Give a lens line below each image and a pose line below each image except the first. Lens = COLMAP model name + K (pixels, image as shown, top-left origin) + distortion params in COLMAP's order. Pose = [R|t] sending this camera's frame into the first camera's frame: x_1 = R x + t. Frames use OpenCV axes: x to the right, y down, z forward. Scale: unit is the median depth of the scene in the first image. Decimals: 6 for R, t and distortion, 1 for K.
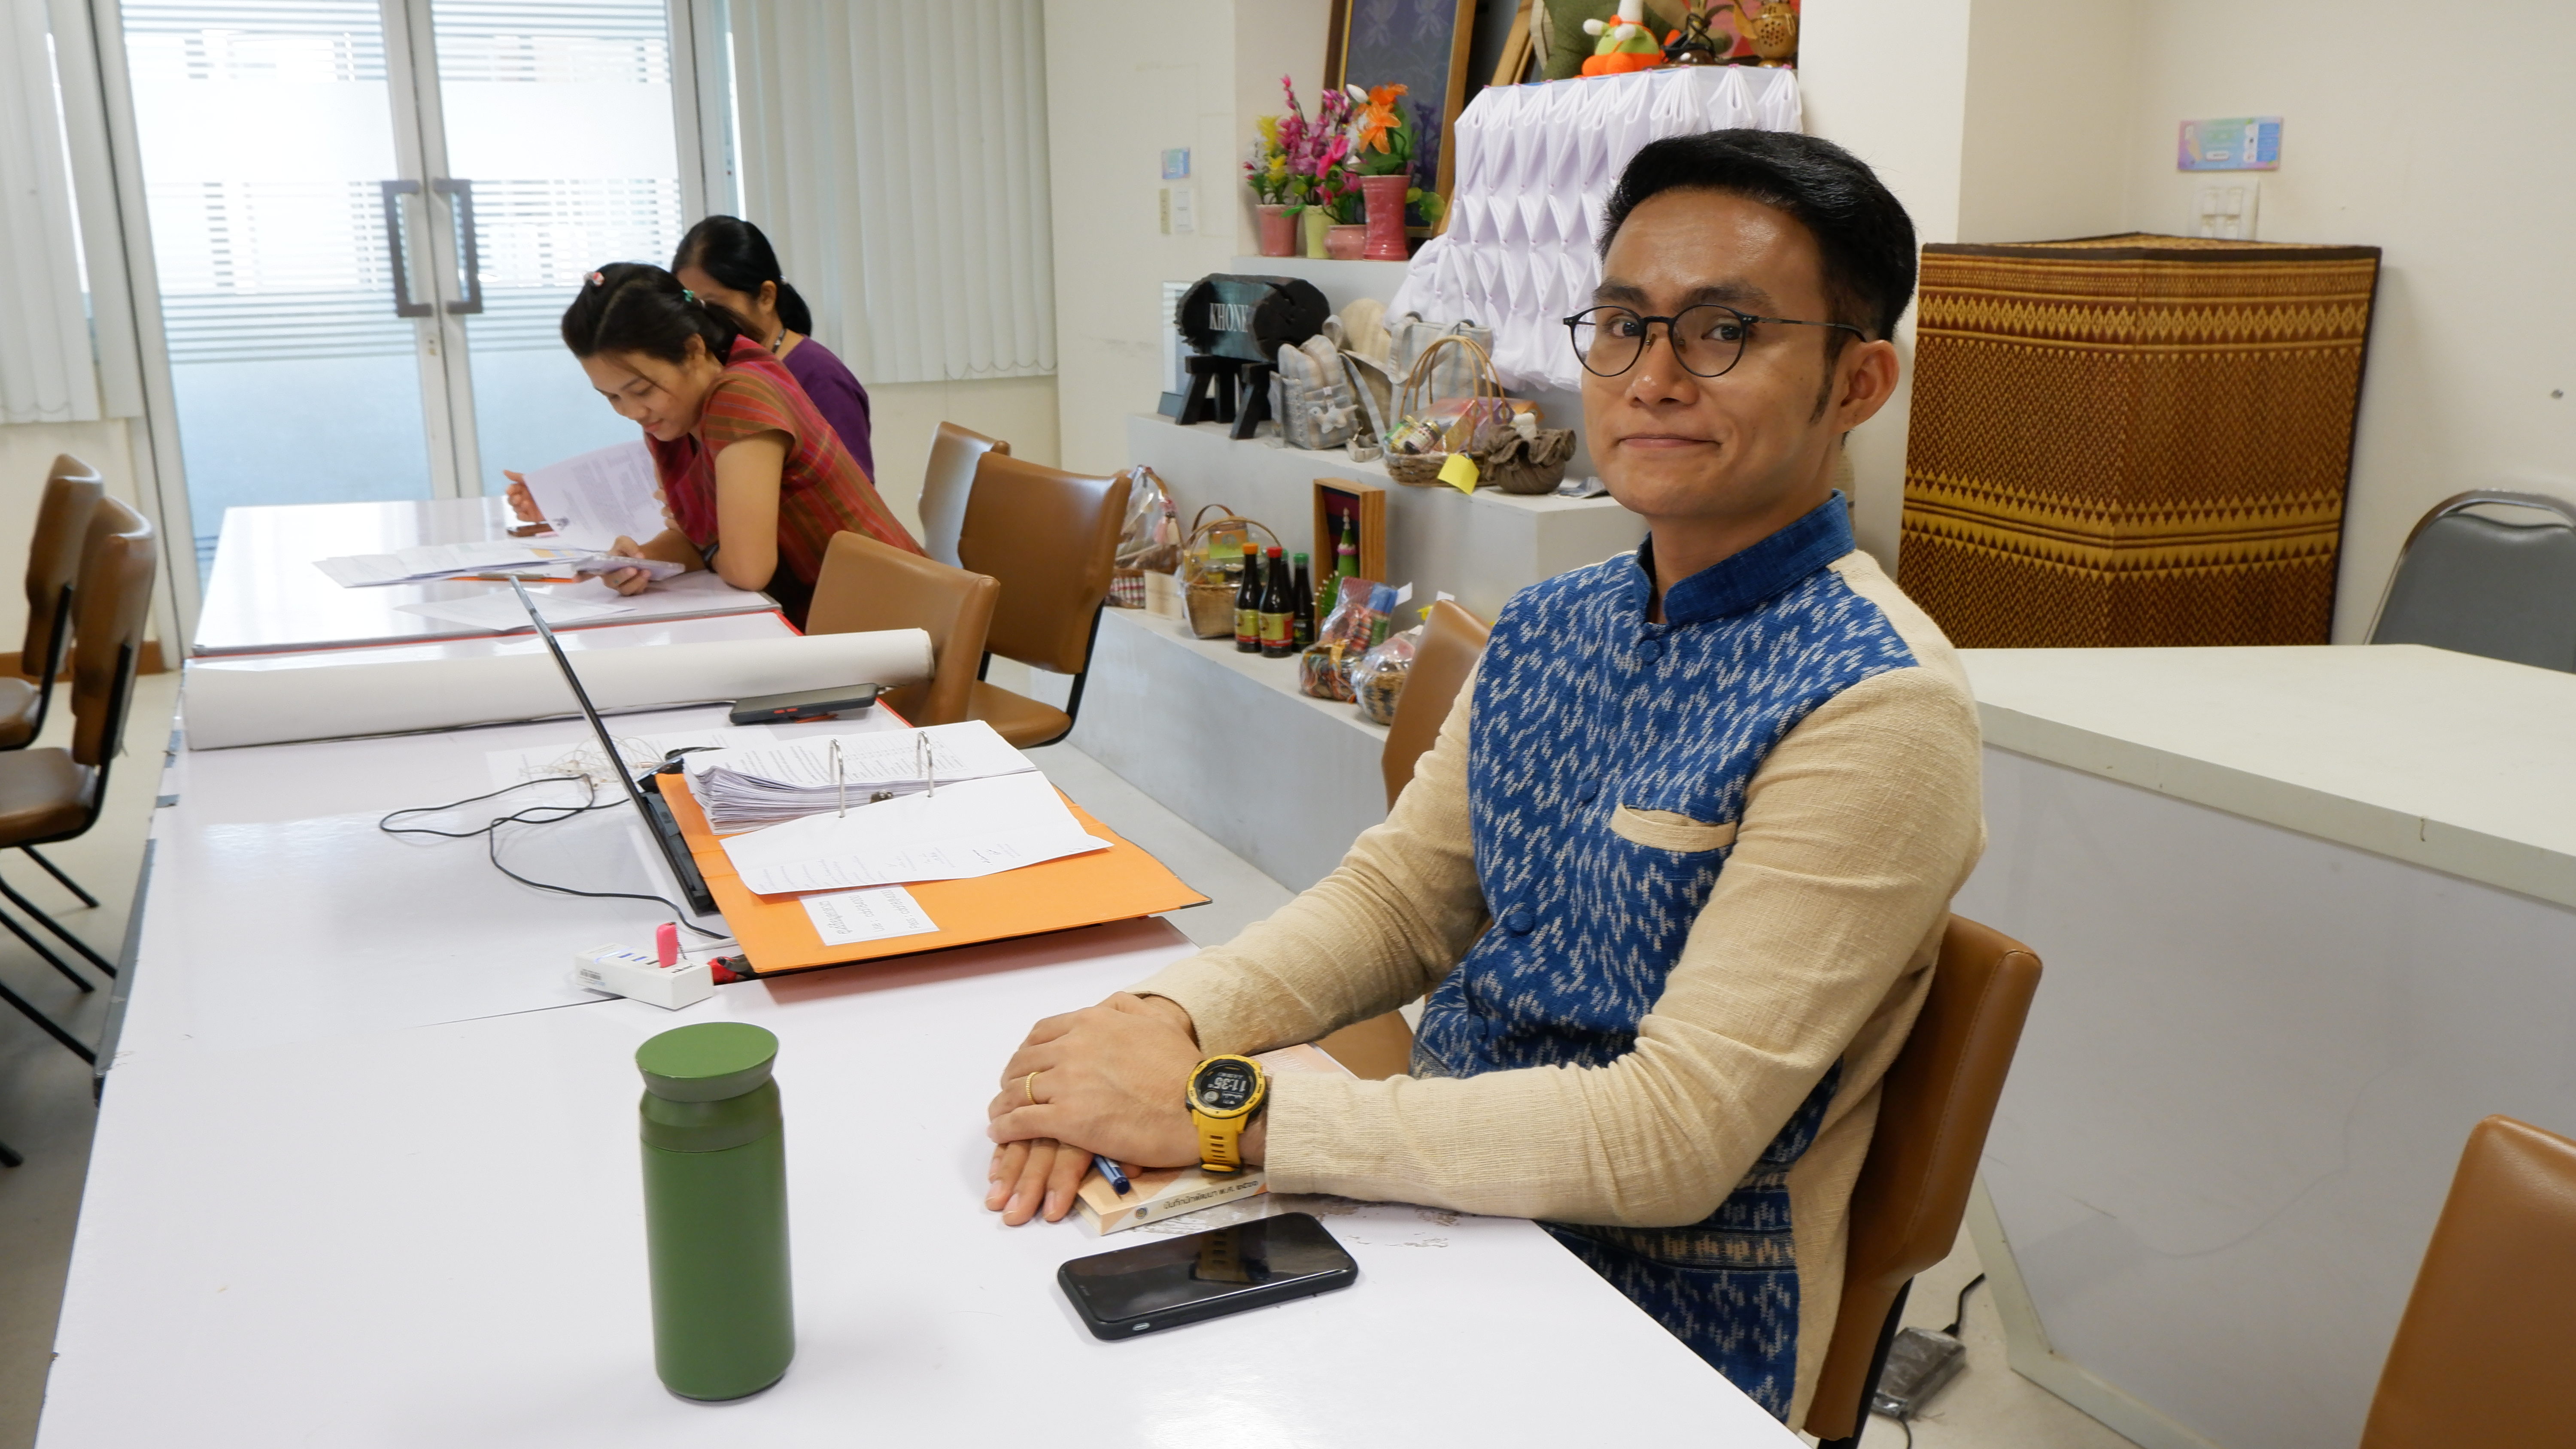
lens RADIAL K [[2095.4, 0, 1287.5], [0, 2095.4, 726.6], [0, 0, 1]] dist [-0.002522, 0.000137]
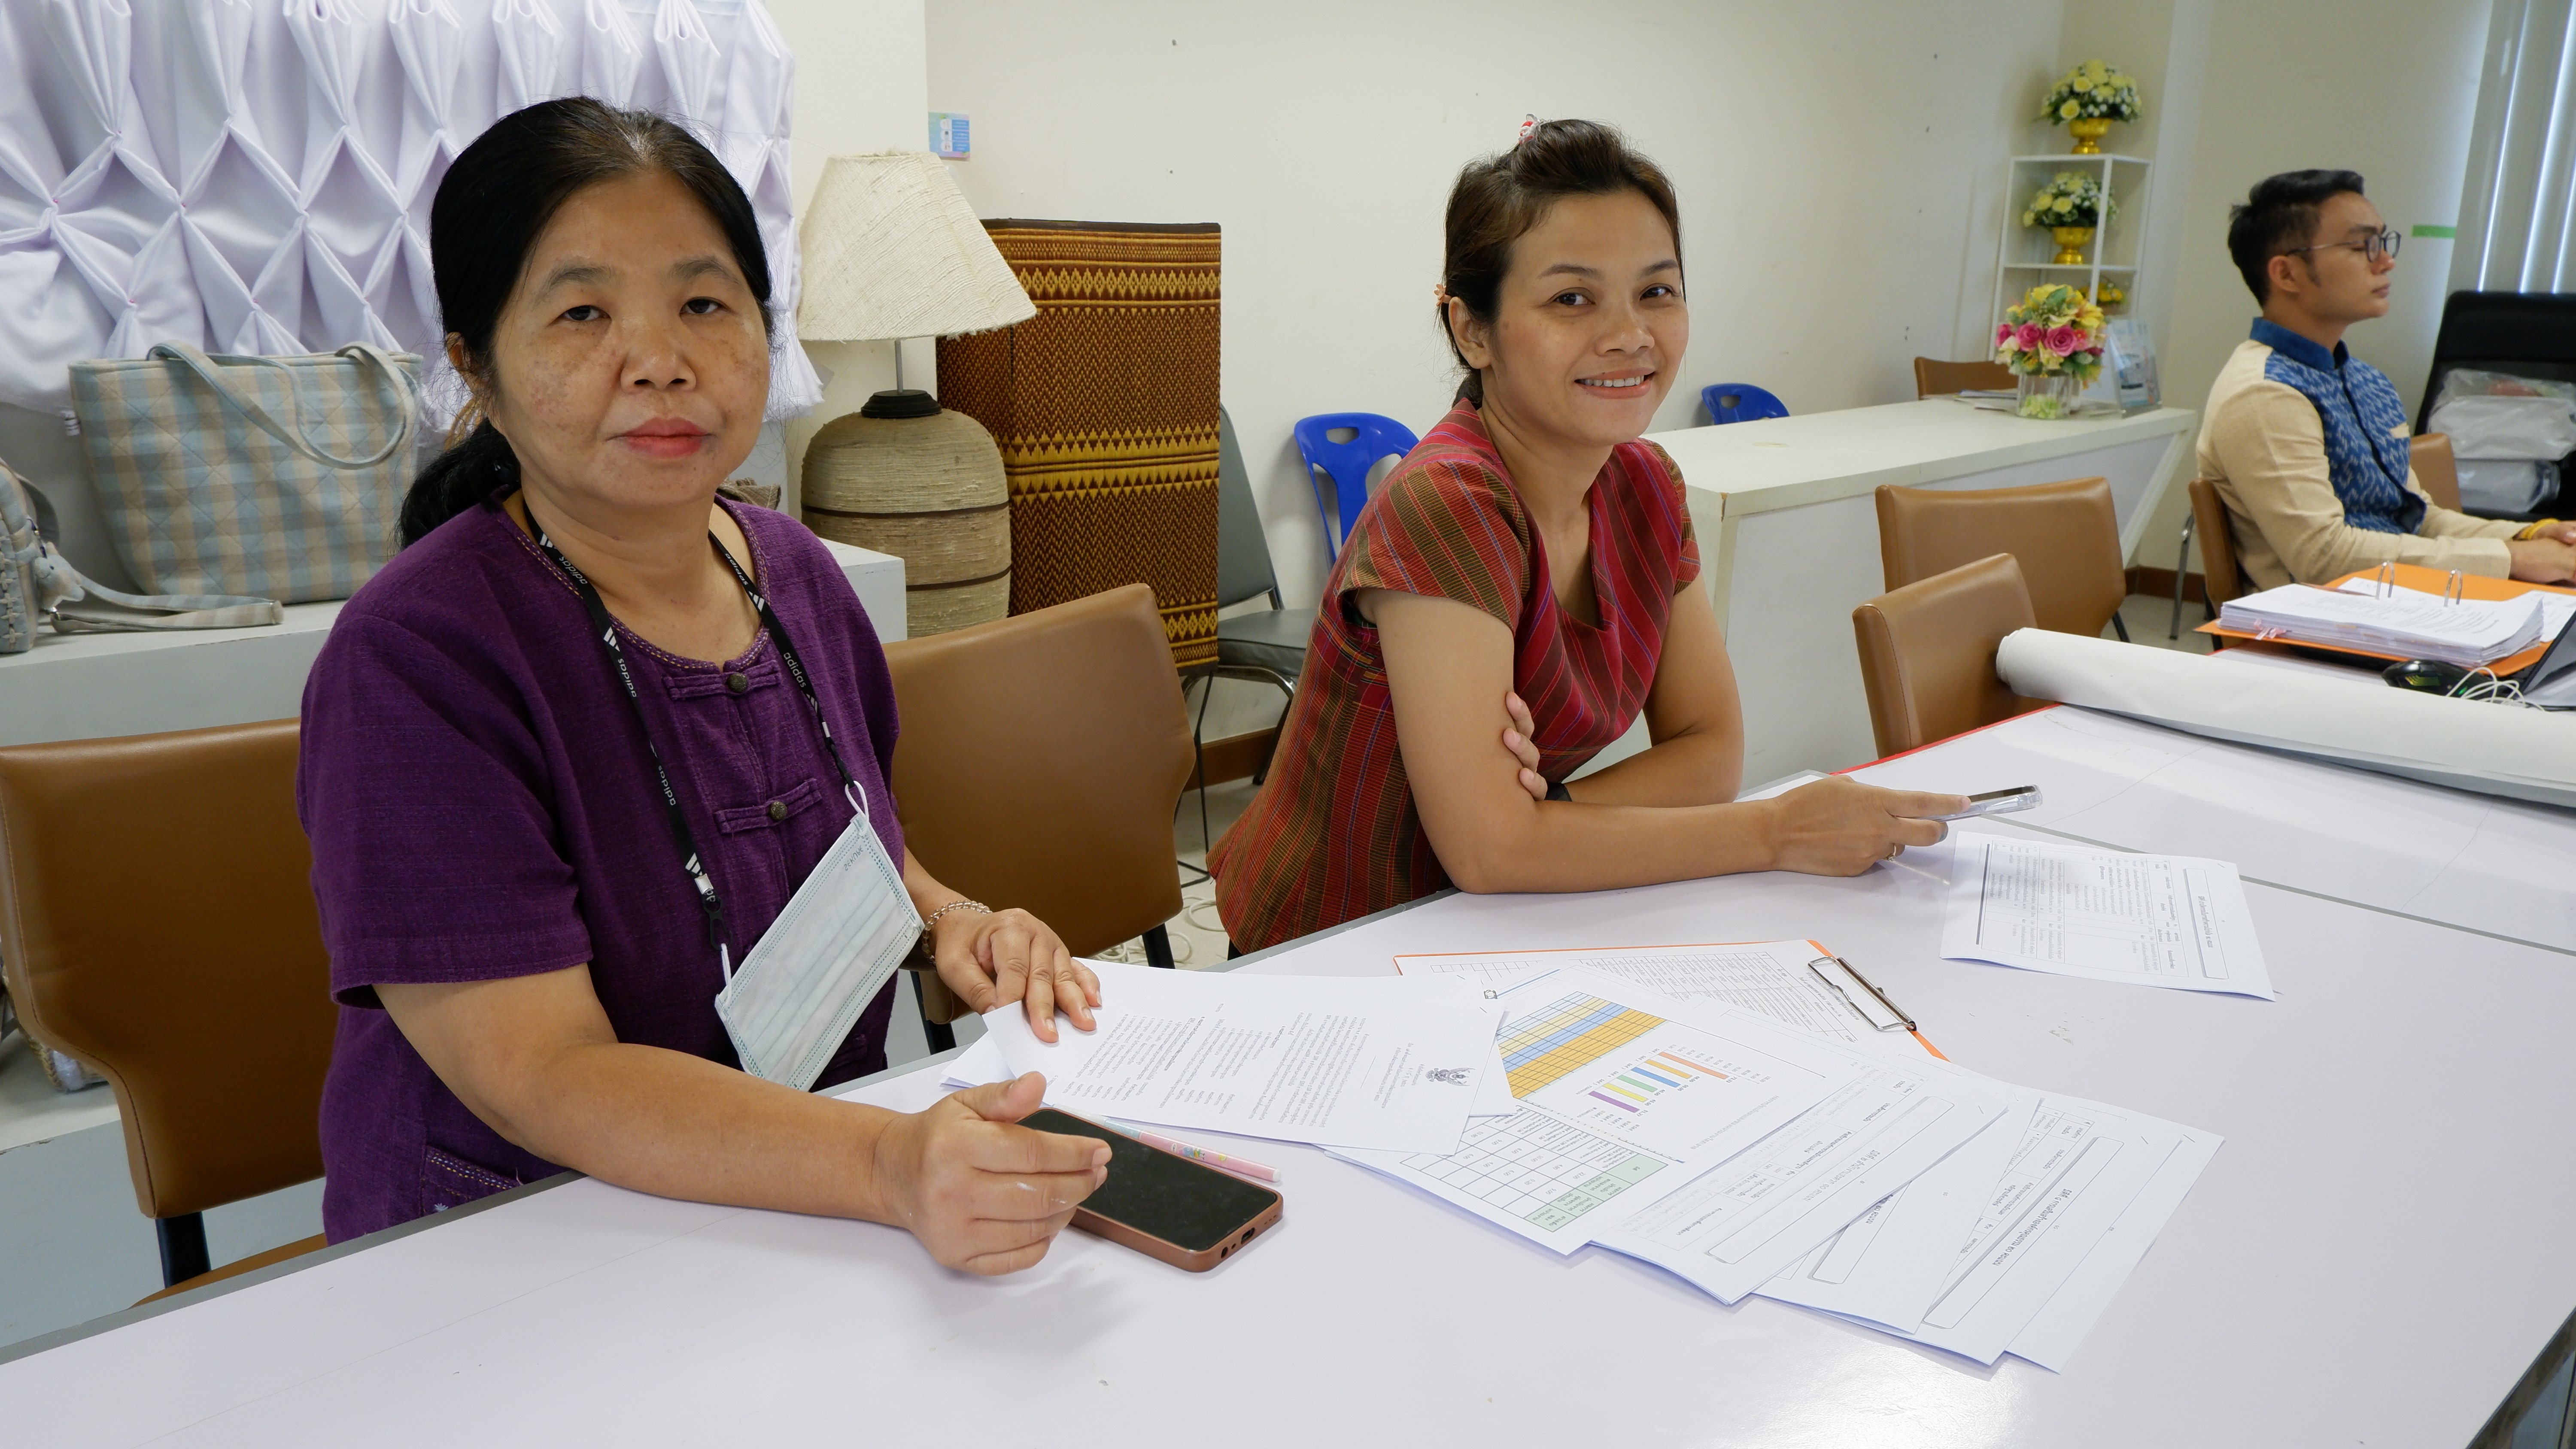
lens RADIAL K [[1924.3, 0, 1284.5], [0, 1924.3, 723.6], [0, 0, 1]] dist [-0.004388, -0.006562]
pose [[-0.352897, -0.230730, 0.906767, -0.692050], [0.207663, 0.925634, 0.316350, -0.283717], [-0.912327, 0.299941, -0.278740, 1.267608]]
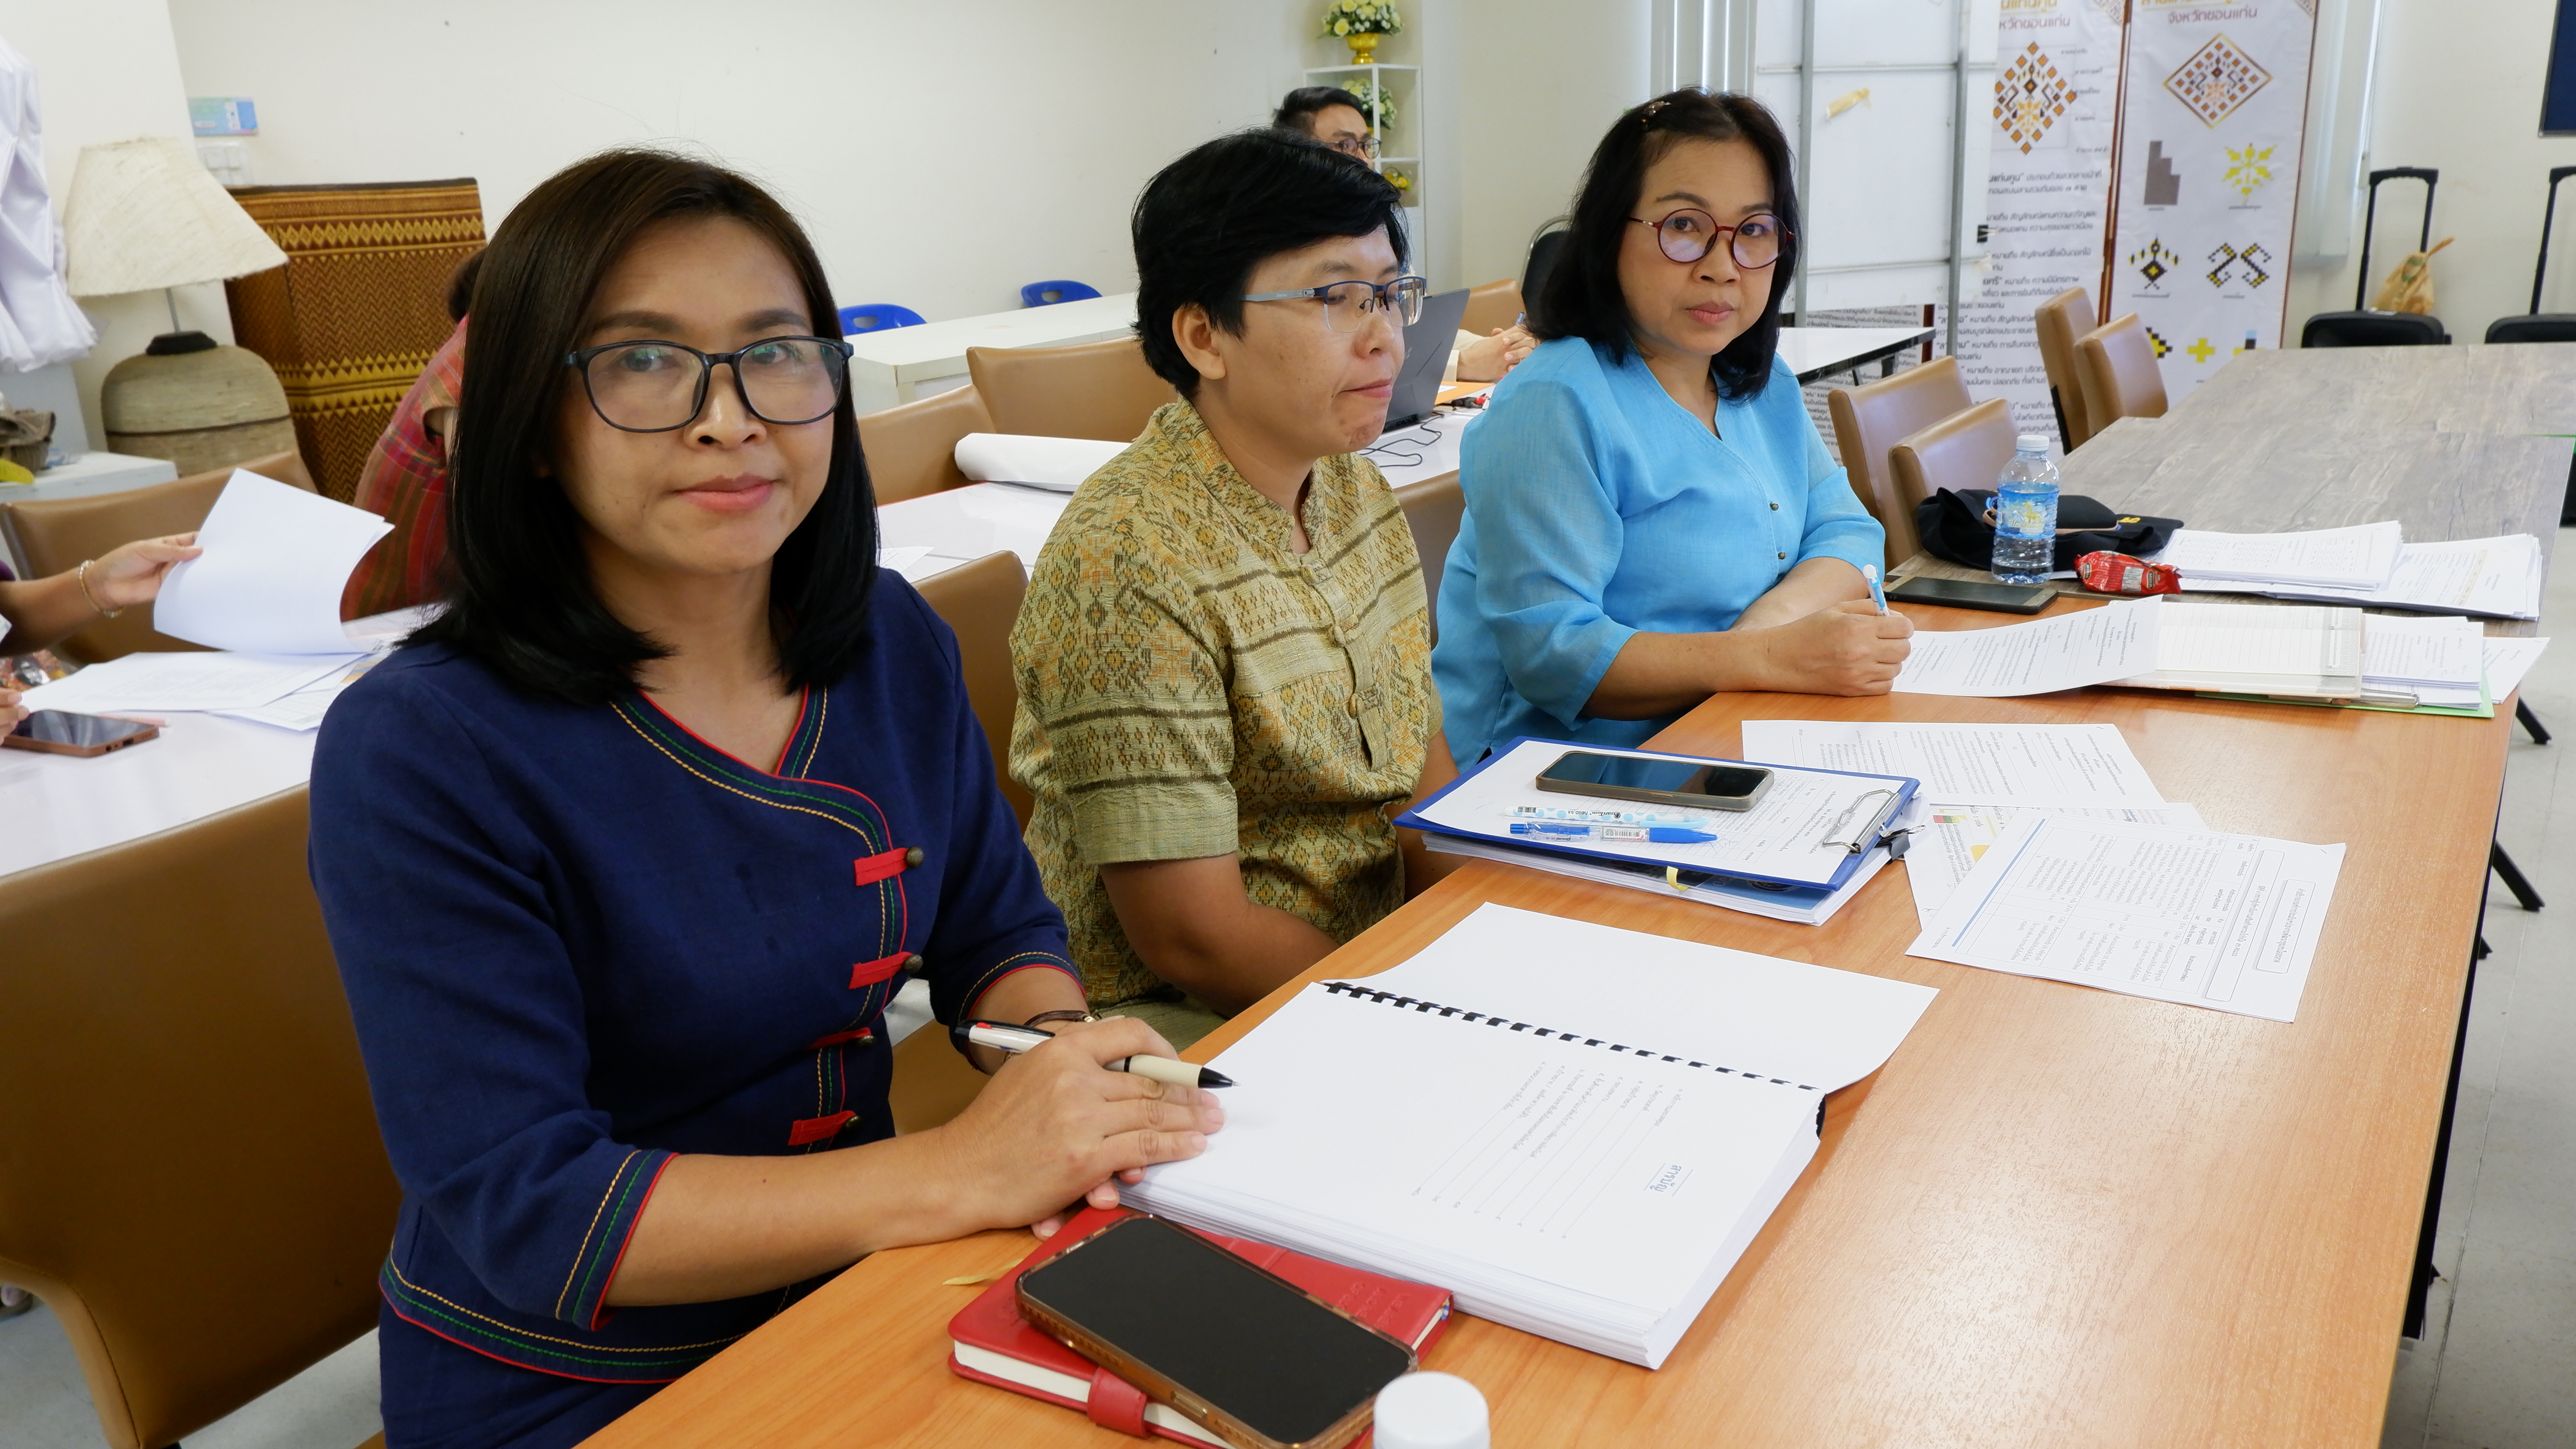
lens RADIAL K [[1924.3, 0, 1288.1], [0, 1924.3, 738.3], [0, 0, 1]] dist [-0.004388, -0.006562]
pose [[-0.533345, -0.222723, 0.816050, -1.091986], [0.242150, 0.884143, 0.399569, -0.260433], [-0.810498, 0.410714, -0.417621, 1.170974]]
